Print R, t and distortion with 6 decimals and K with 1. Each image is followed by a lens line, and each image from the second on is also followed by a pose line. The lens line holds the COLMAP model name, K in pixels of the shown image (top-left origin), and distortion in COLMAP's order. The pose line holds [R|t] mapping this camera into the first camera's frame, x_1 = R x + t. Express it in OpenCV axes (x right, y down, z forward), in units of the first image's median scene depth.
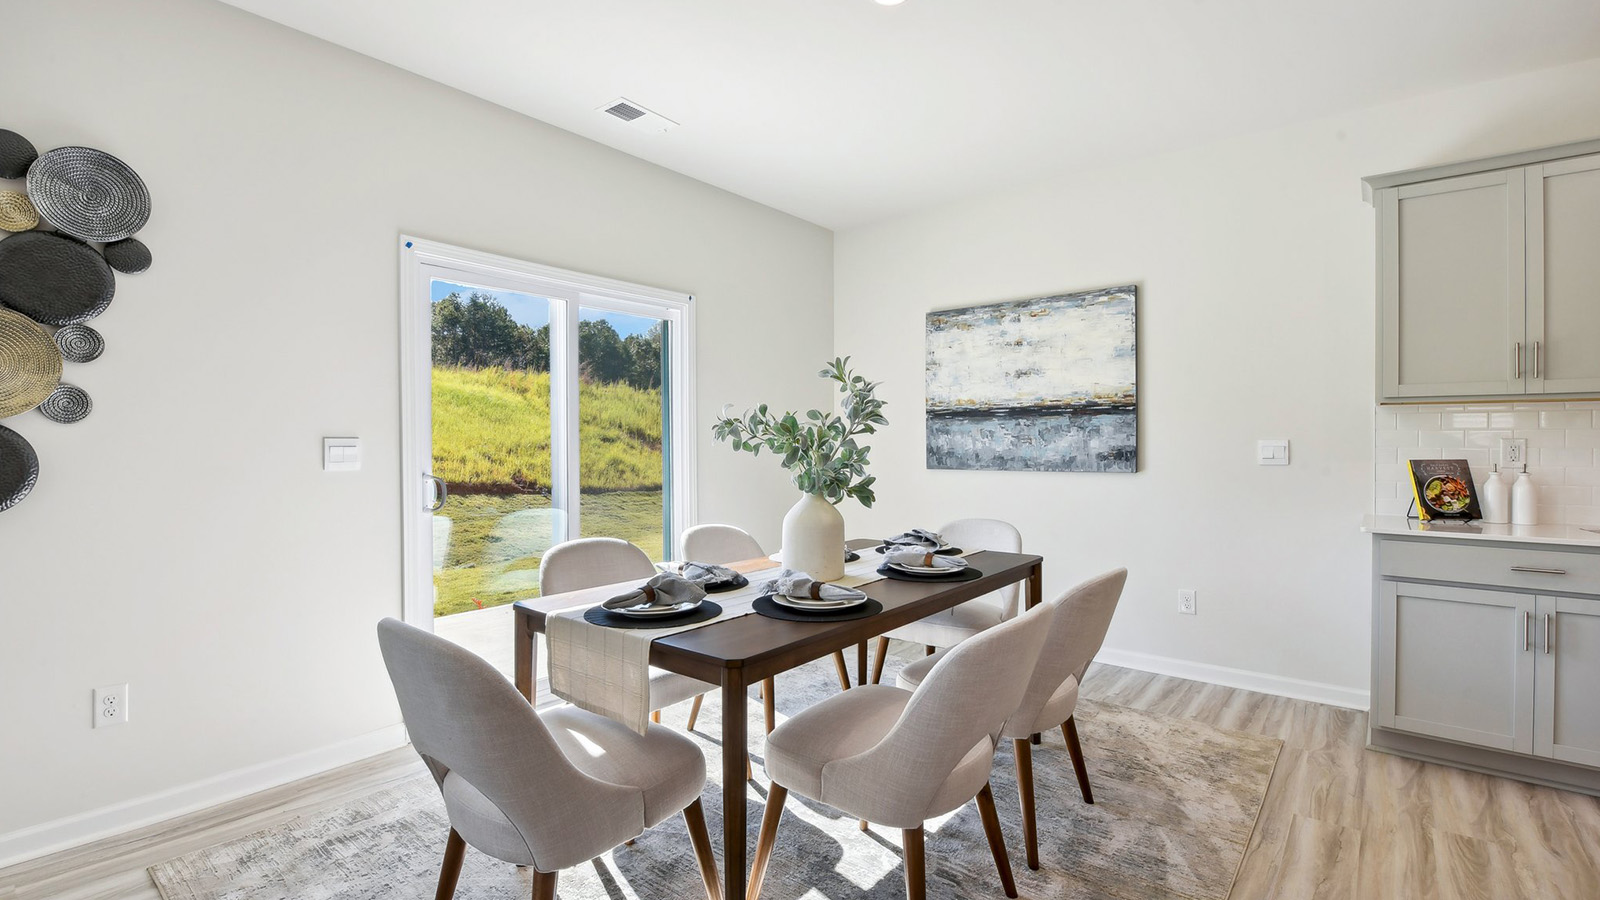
lens RADIAL K [[720.5, 0, 797.9], [0, 720.5, 442.4], [0, 0, 1]] dist [-0.016374, -0.000560]
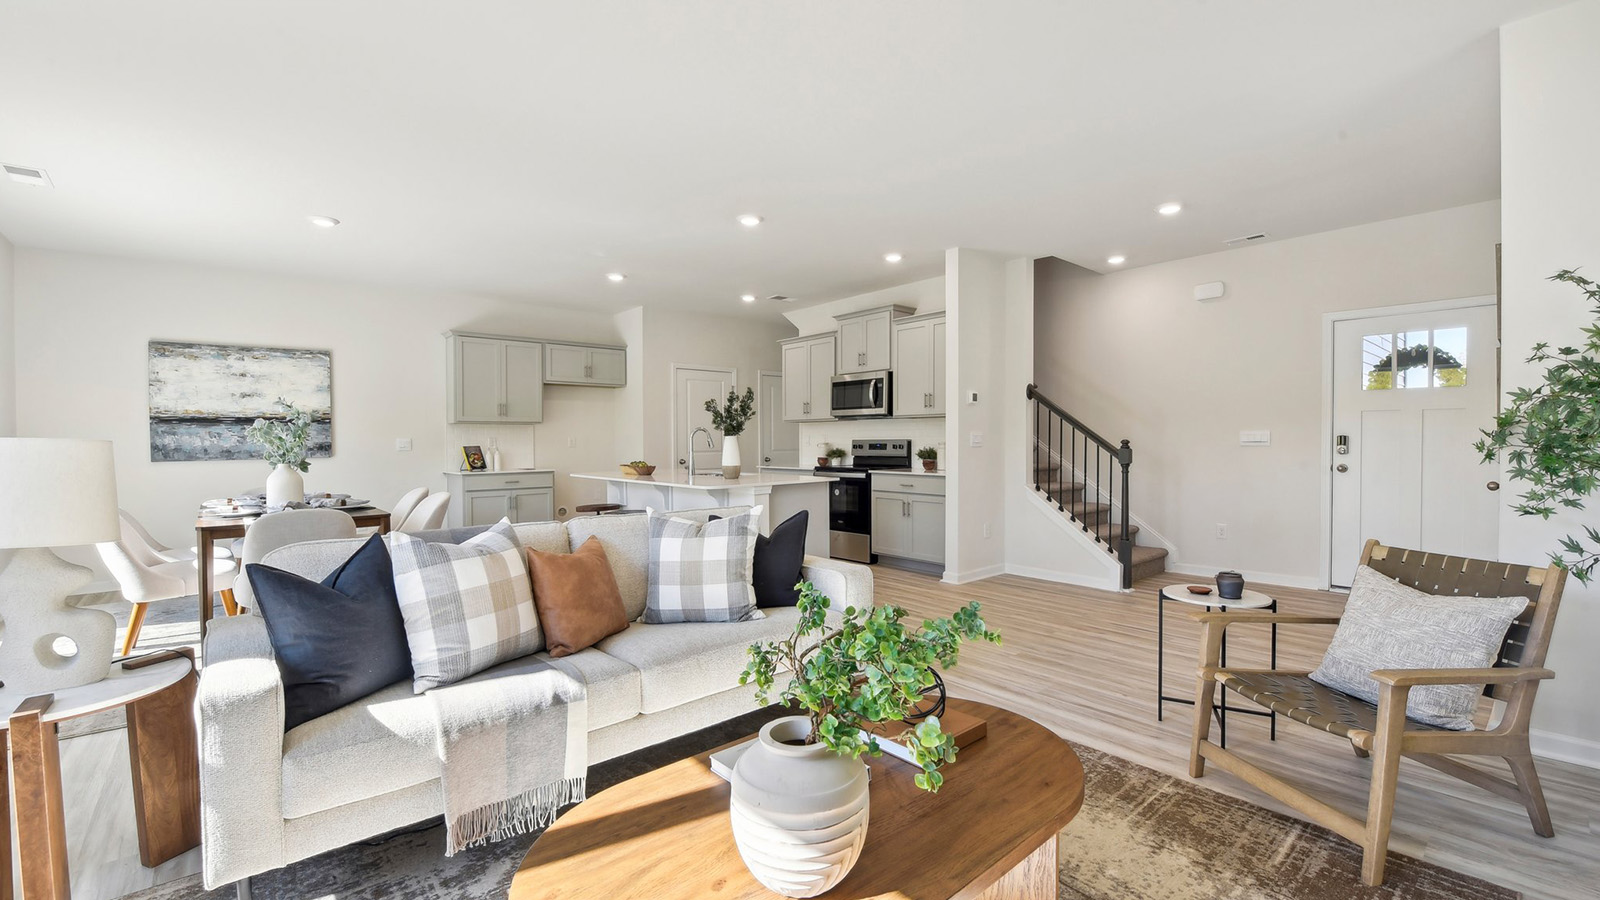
lens RADIAL K [[671.8, 0, 800.0], [0, 671.8, 450.0], [0, 0, 1]] dist [-0.016595, -0.000014]
pose [[0.165450, -0.017007, 0.986072, -1.274991], [0.008841, 0.999837, 0.015761, 0.011246], [-0.986179, 0.006110, 0.165573, -0.552611]]
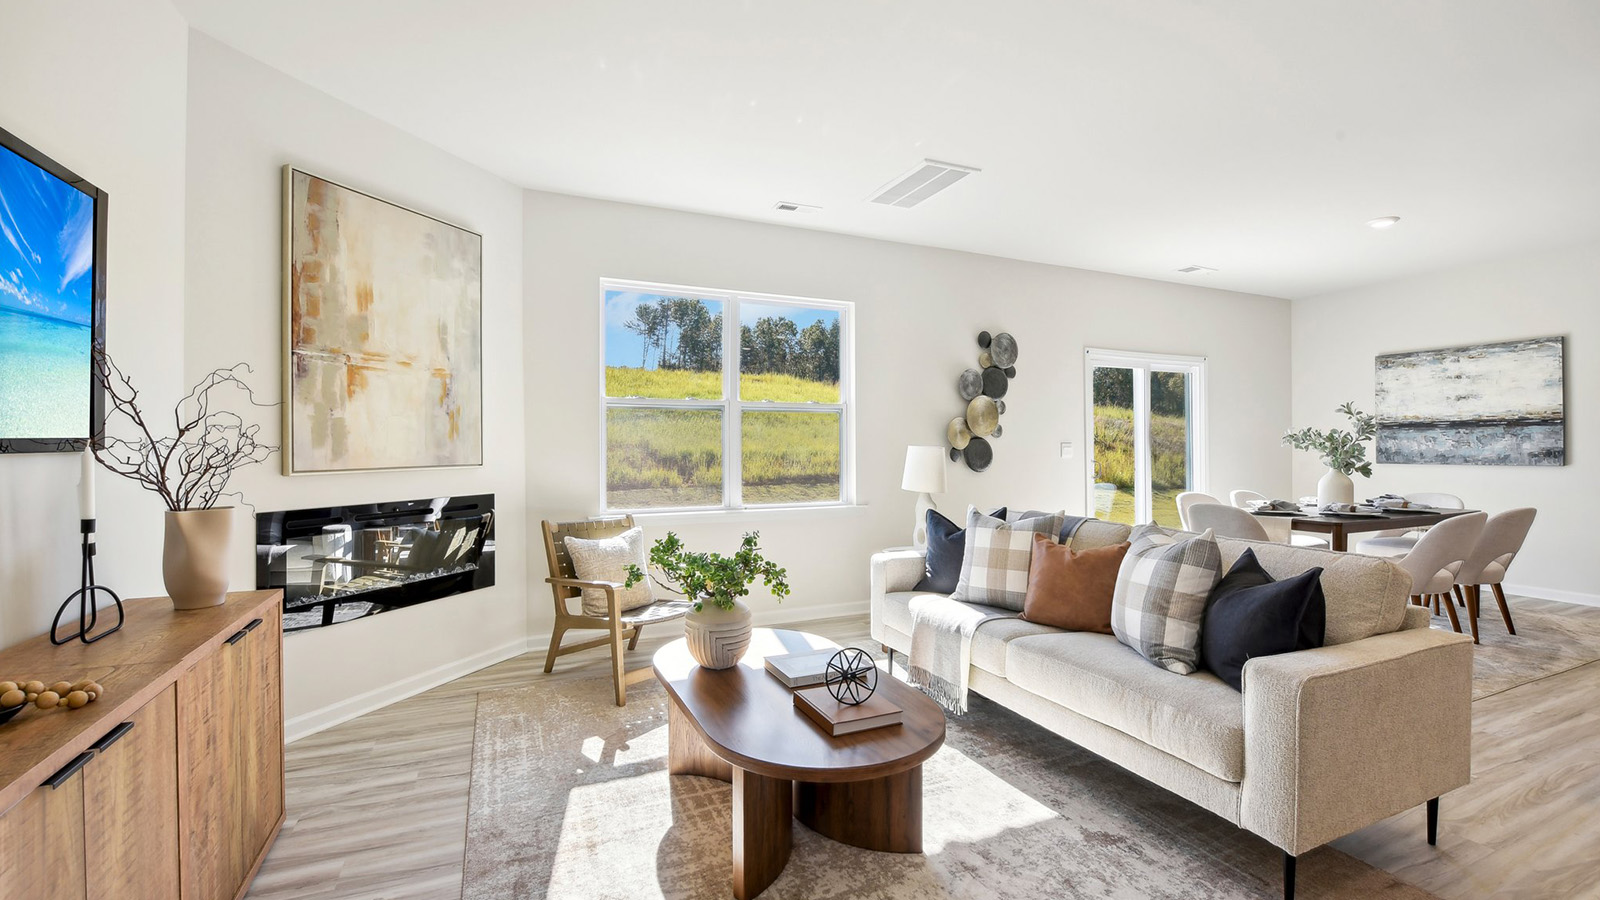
lens RADIAL K [[688.0, 0, 781.4], [0, 688.0, 443.8], [0, 0, 1]] dist [-0.025781, 0.000260]
pose [[0.888530, -0.001650, -0.458816, -0.420545], [0.000258, 0.999995, -0.003097, 0.001598], [0.458819, 0.002634, 0.888526, -1.212896]]
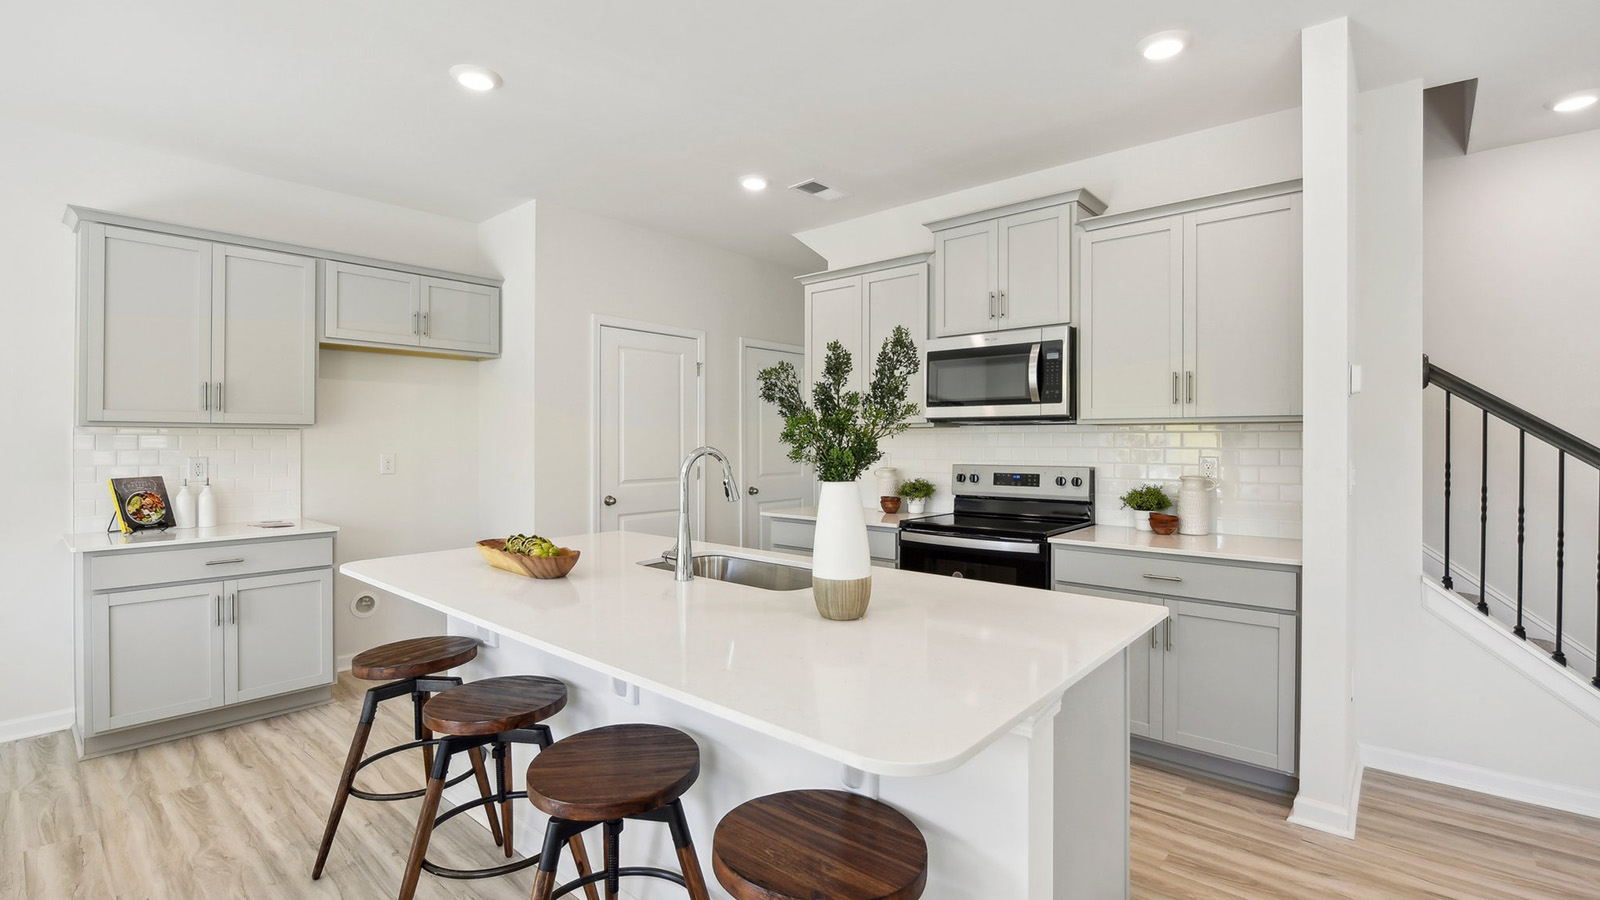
lens RADIAL K [[720.5, 0, 797.9], [0, 720.5, 442.4], [0, 0, 1]] dist [-0.016374, -0.000560]
pose [[0.032245, -0.002092, 0.999478, -0.185757], [0.002353, 0.999995, 0.002017, -0.031522], [-0.999477, 0.002287, 0.032250, -0.076820]]
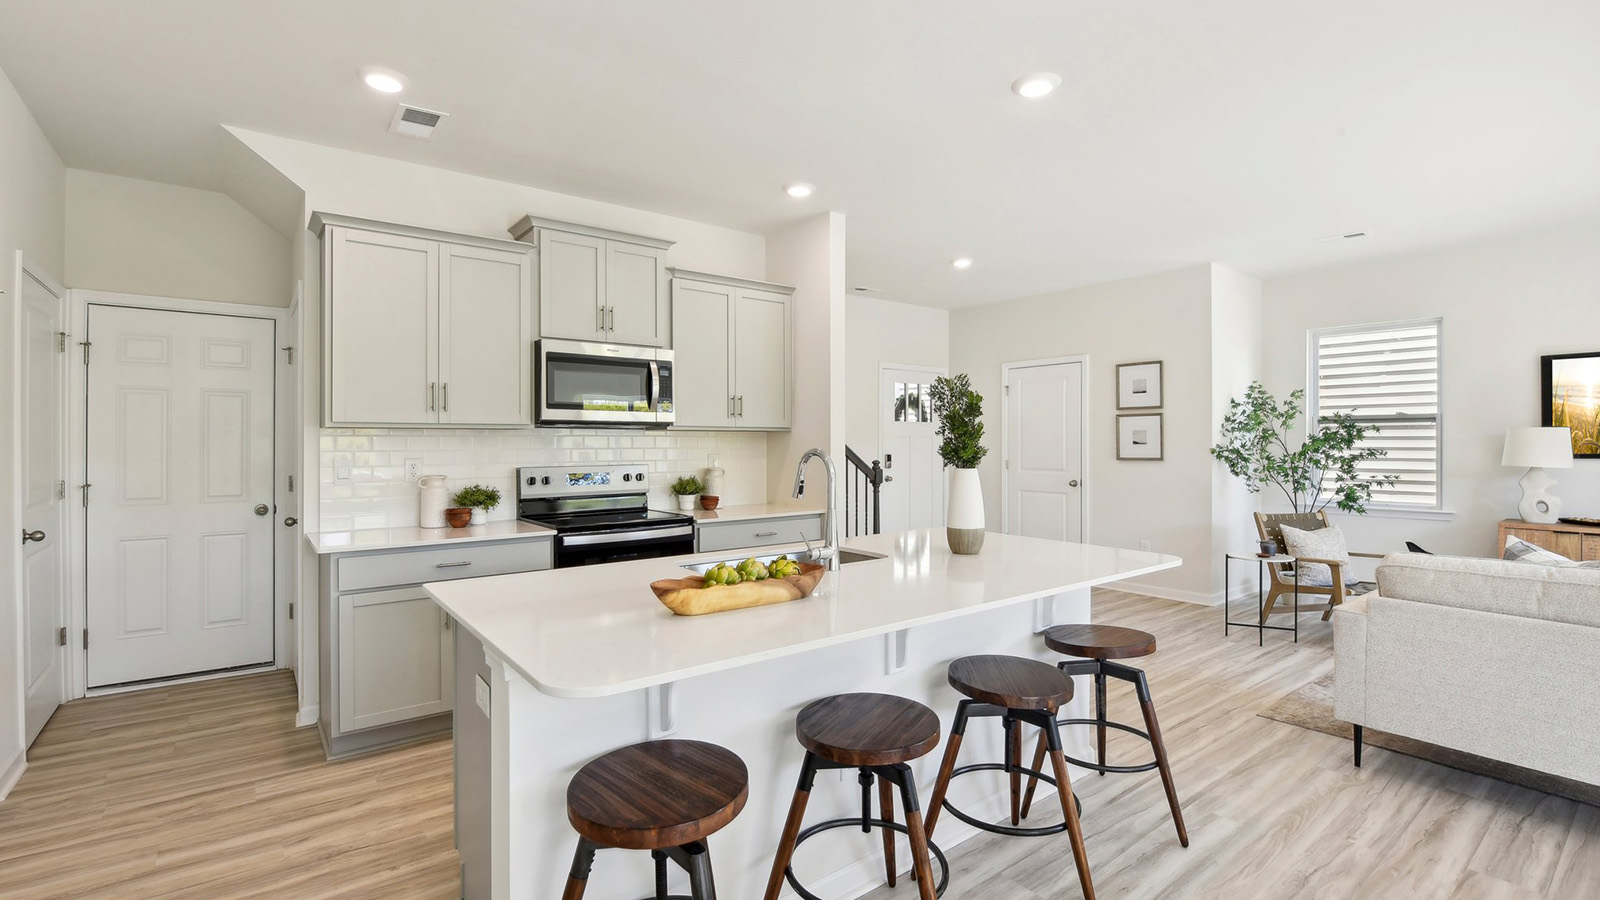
lens RADIAL K [[724.0, 0, 800.0], [0, 724.0, 450.0], [0, 0, 1]] dist [-0.012439, -0.000133]
pose [[-0.975875, -0.000615, 0.218329, 0.409874], [0.002129, 0.999922, 0.012334, -0.034071], [-0.218319, 0.012501, -0.975797, 0.870057]]
